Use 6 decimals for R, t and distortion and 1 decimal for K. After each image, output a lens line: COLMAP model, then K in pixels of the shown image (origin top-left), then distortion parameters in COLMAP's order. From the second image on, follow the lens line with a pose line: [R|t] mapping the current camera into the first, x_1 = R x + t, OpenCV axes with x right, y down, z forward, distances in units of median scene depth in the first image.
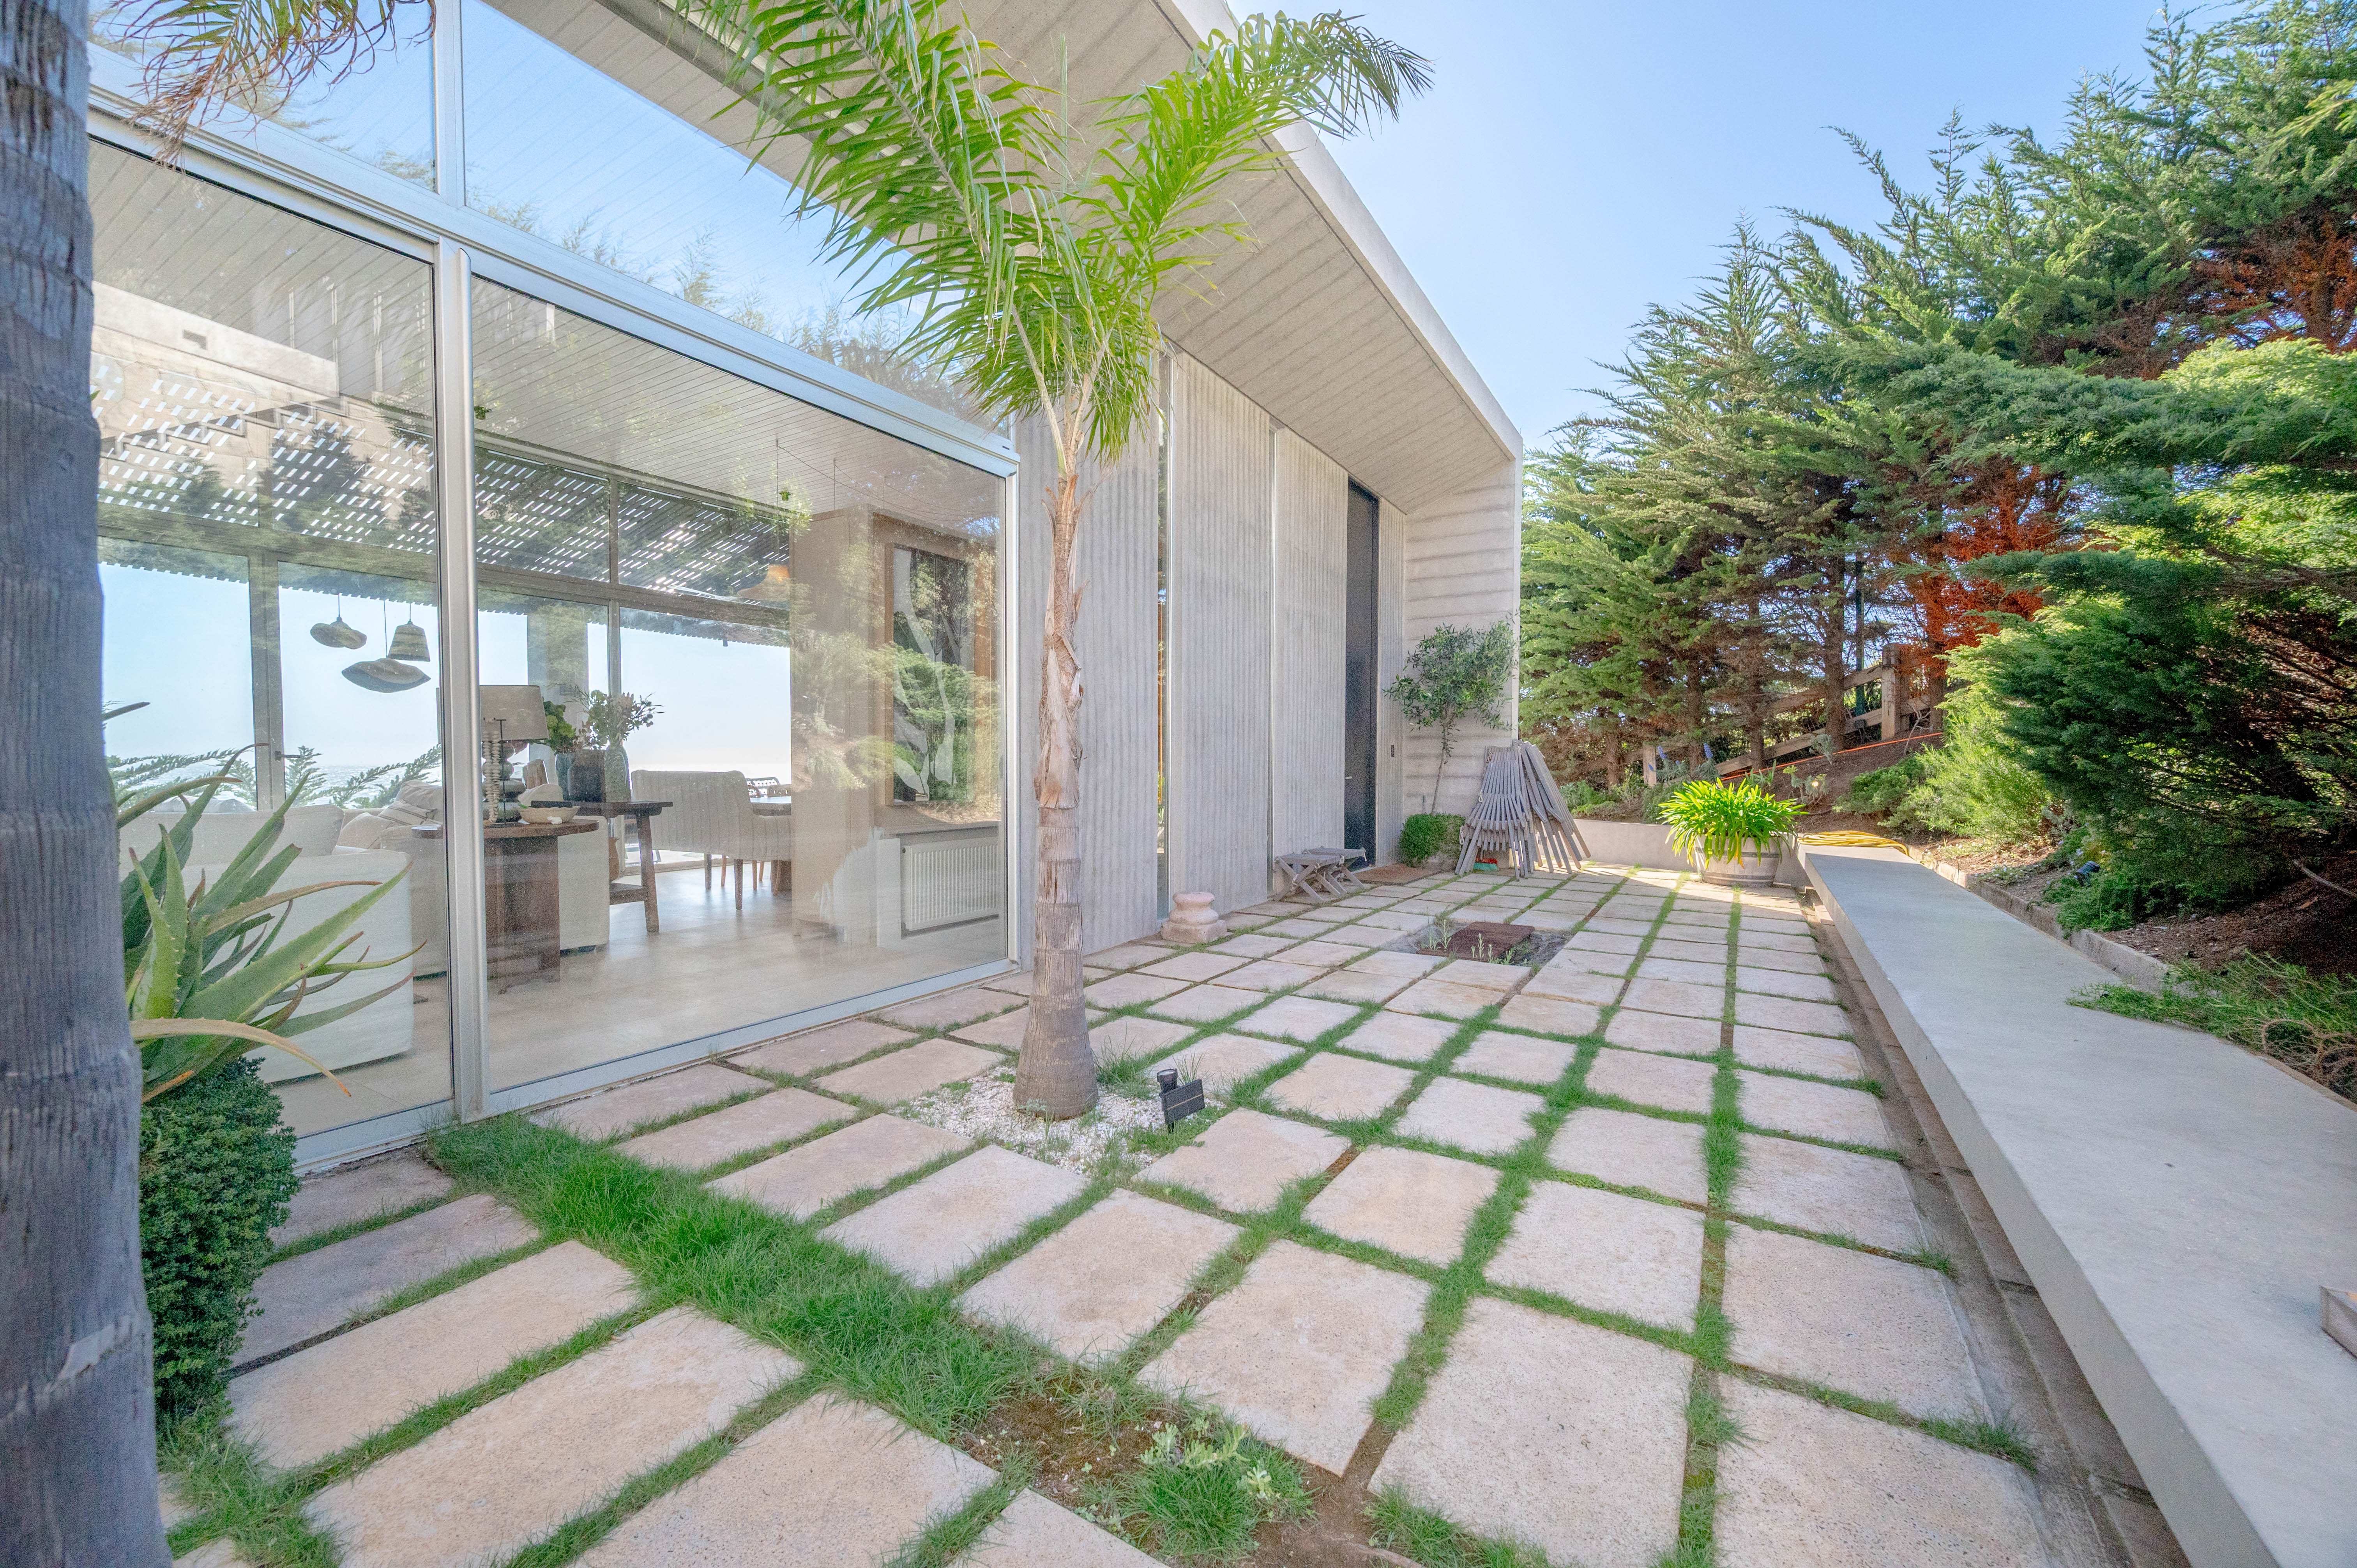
lens RADIAL K [[923.9, 0, 1175.5], [0, 923.9, 793.2], [0, 0, 1]] dist [0.000767, -0.000013]
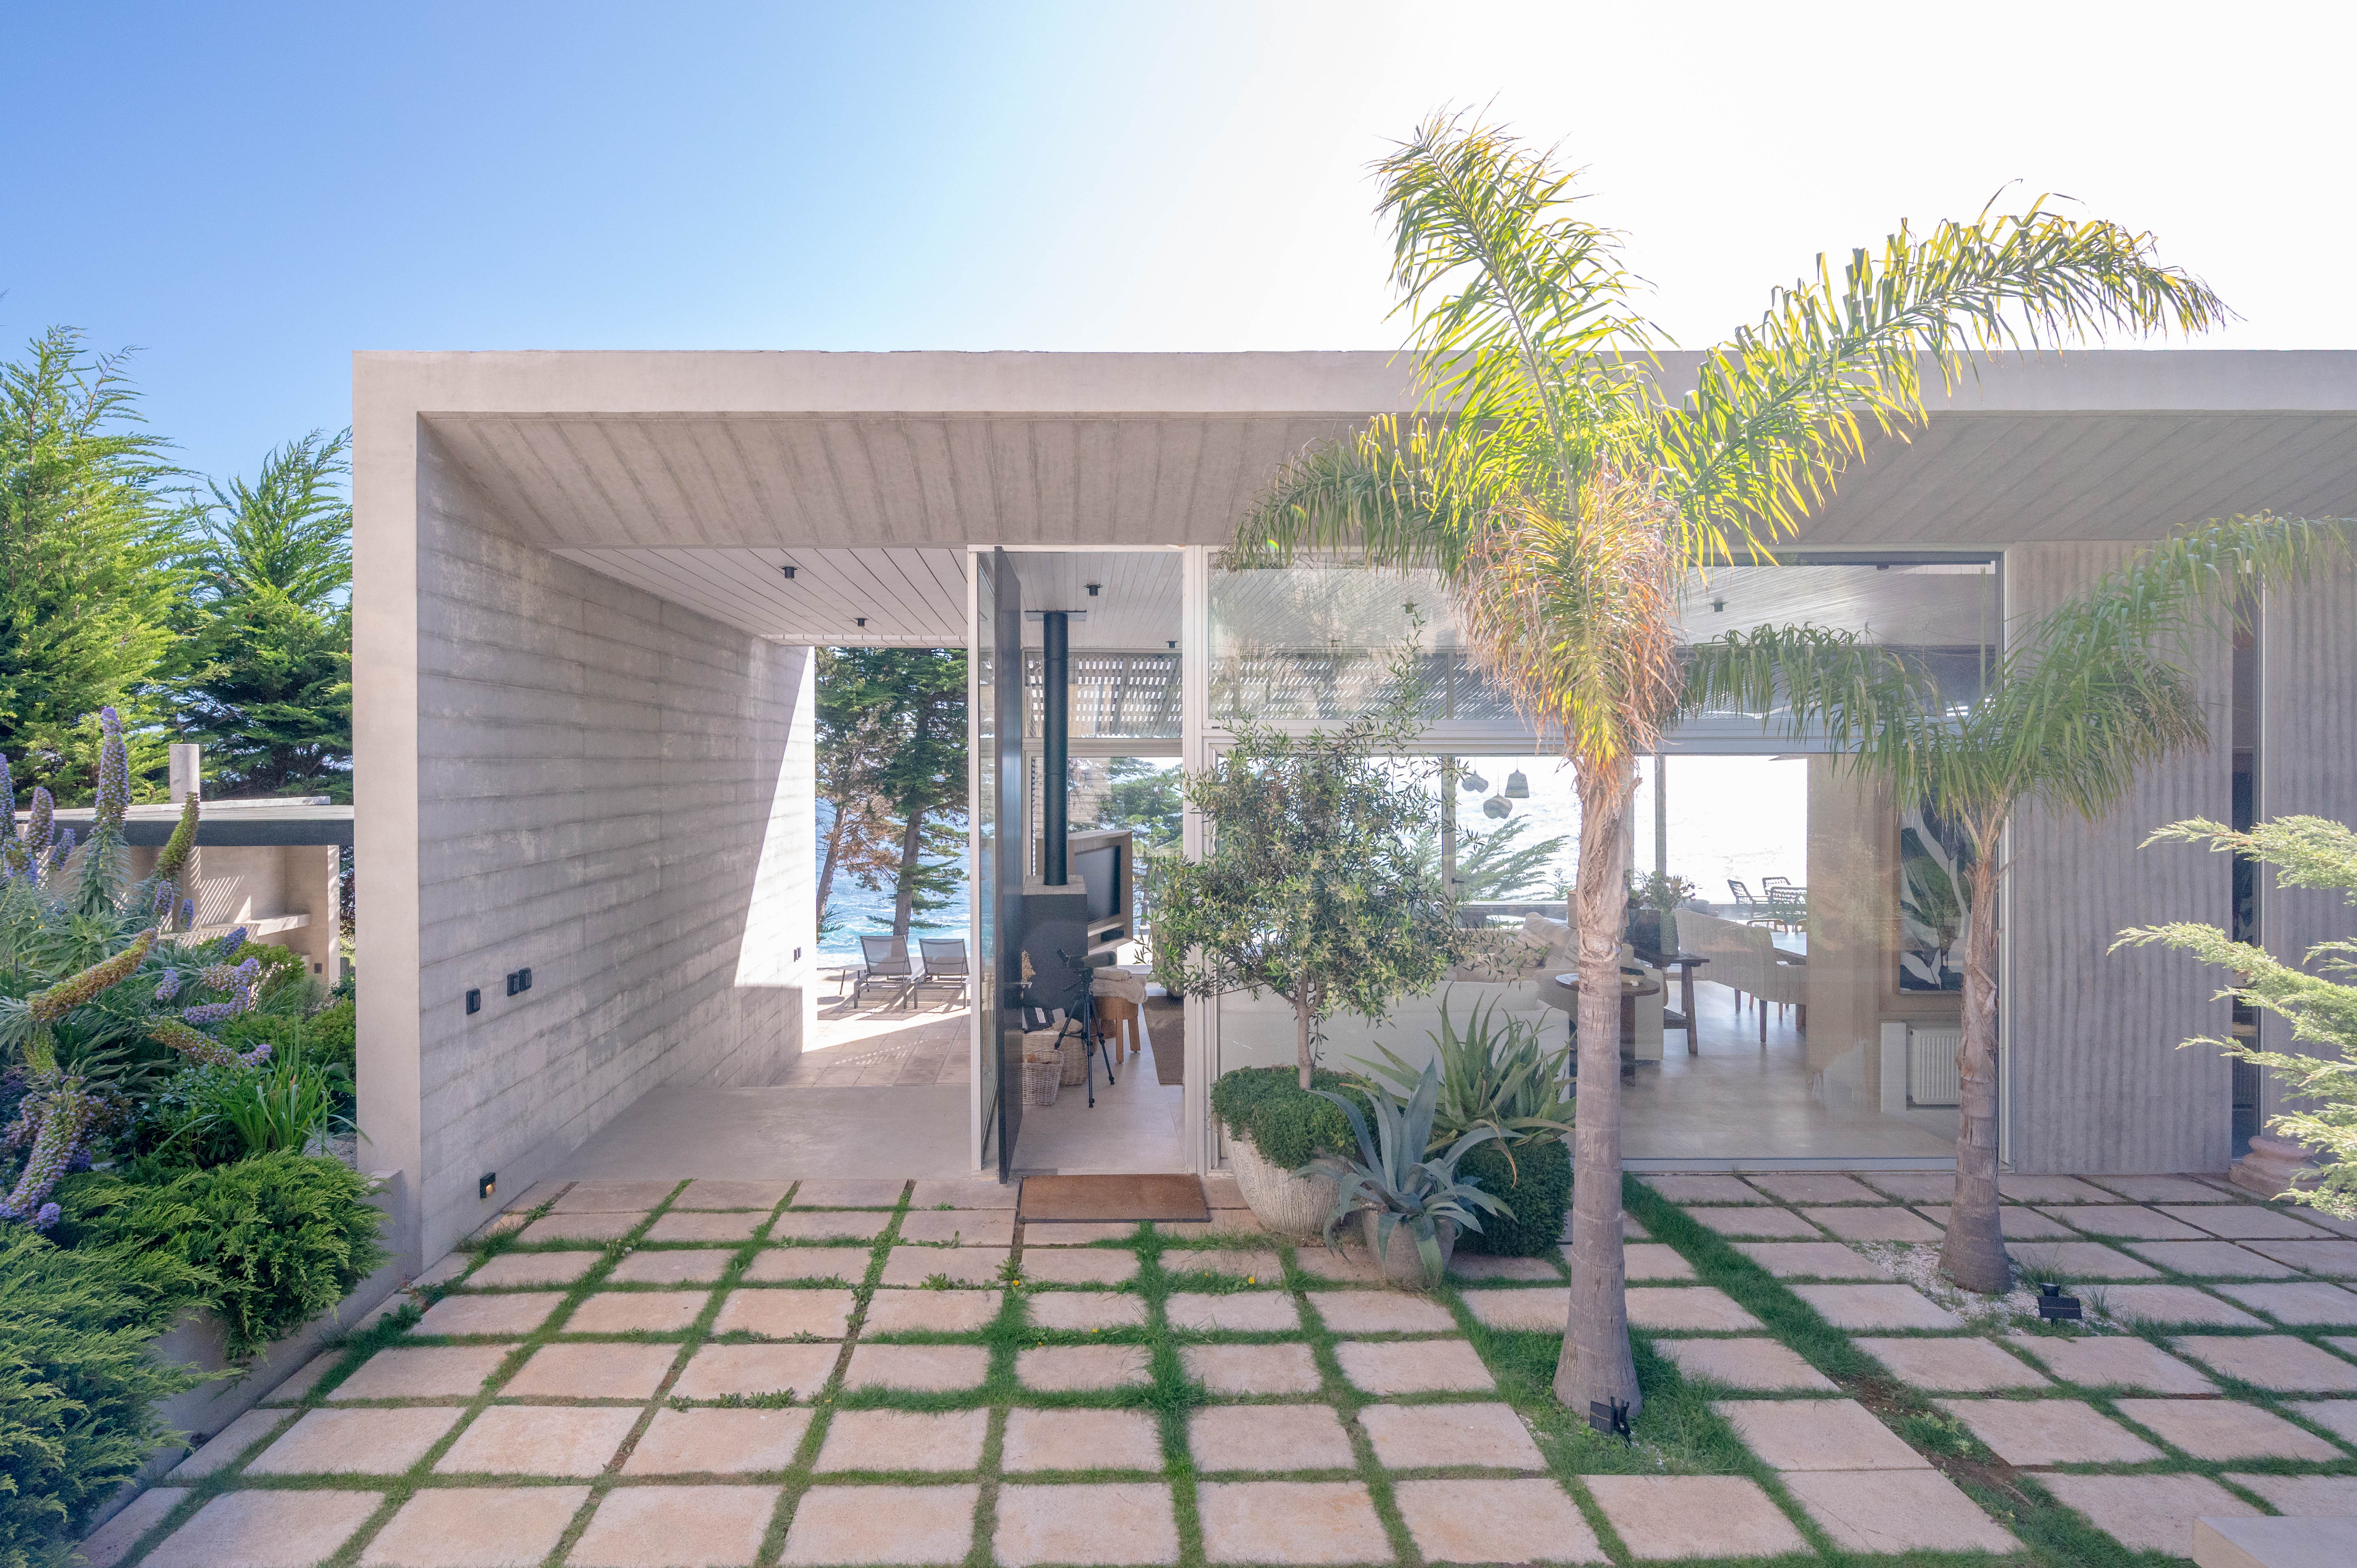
lens RADIAL K [[1091.3, 0, 1095.7], [0, 1091.3, 764.8], [0, 0, 1]] dist [-0.000675, -0.001132]
pose [[0.535531, -0.000899, -0.844515, 0.579900], [-0.029241, 0.999380, -0.019606, -0.402614], [0.844009, 0.035194, 0.535173, -1.119114]]
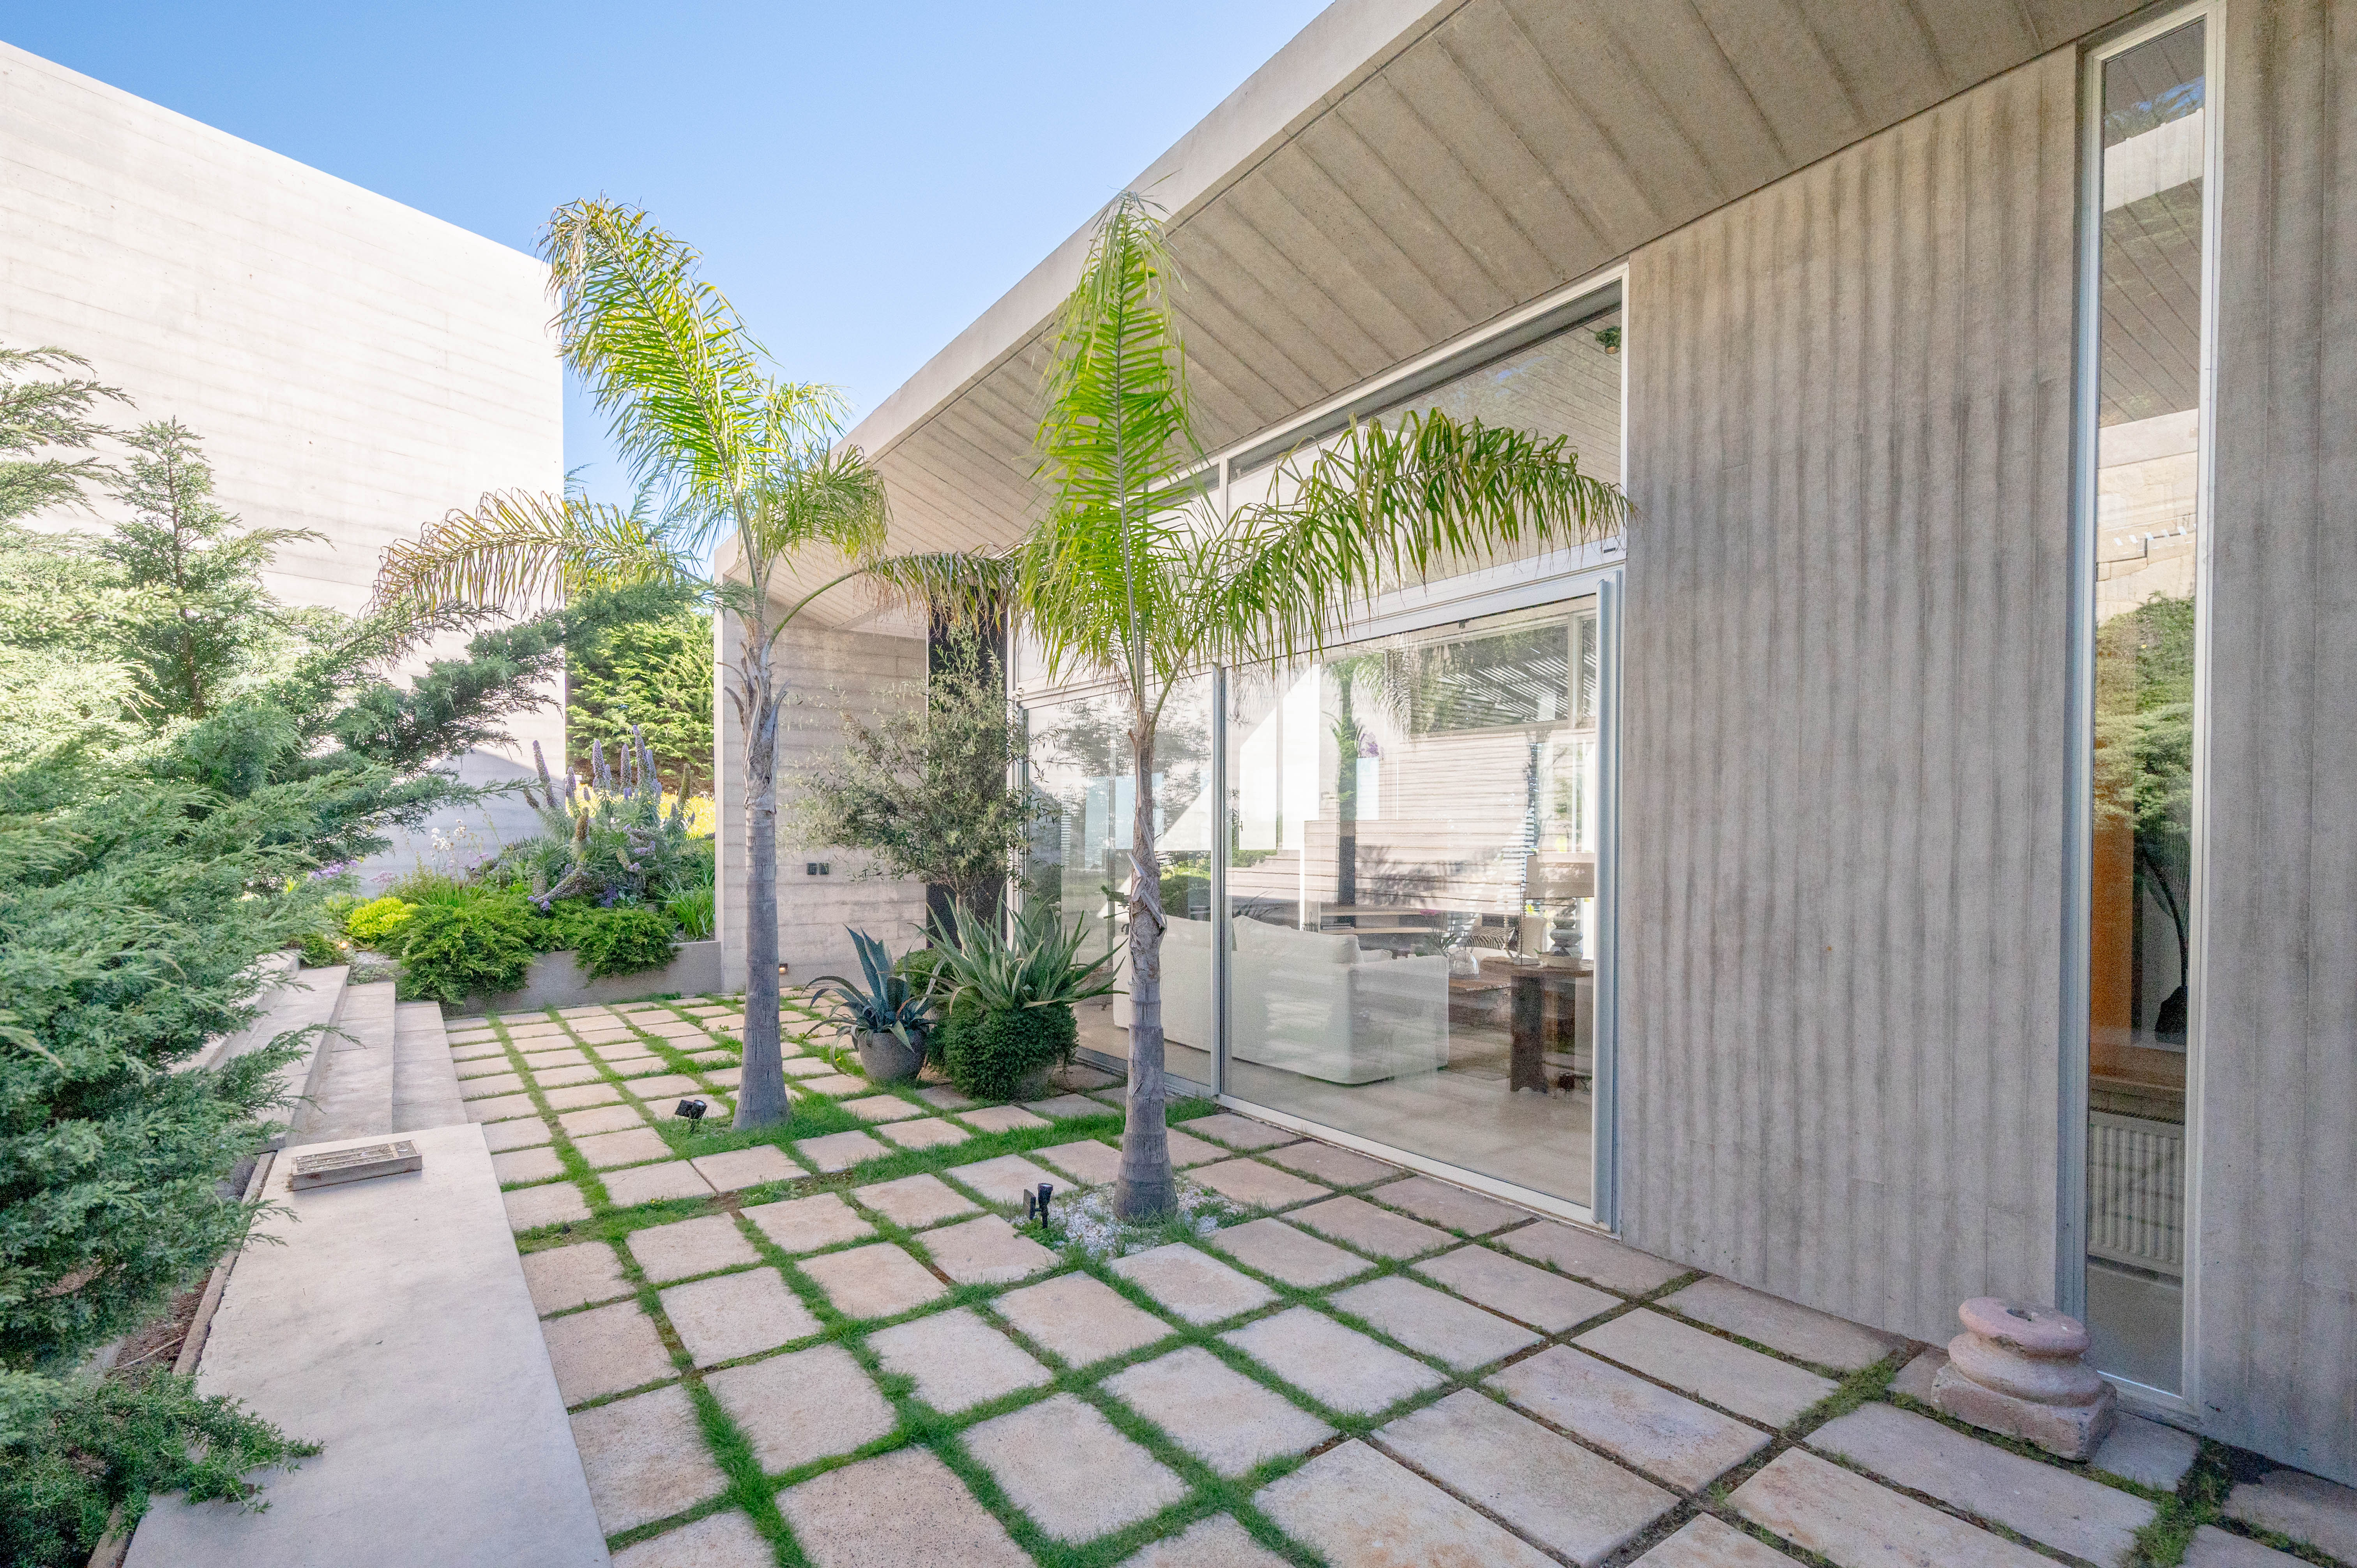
lens RADIAL K [[1091.3, 0, 1154.6], [0, 1091.3, 843.4], [0, 0, 1]] dist [-0.000675, -0.001132]
pose [[-0.394543, 0.005714, -0.918860, 1.236765], [-0.034372, 0.999189, 0.020972, -0.206444], [0.918234, 0.039857, -0.394027, 1.570621]]
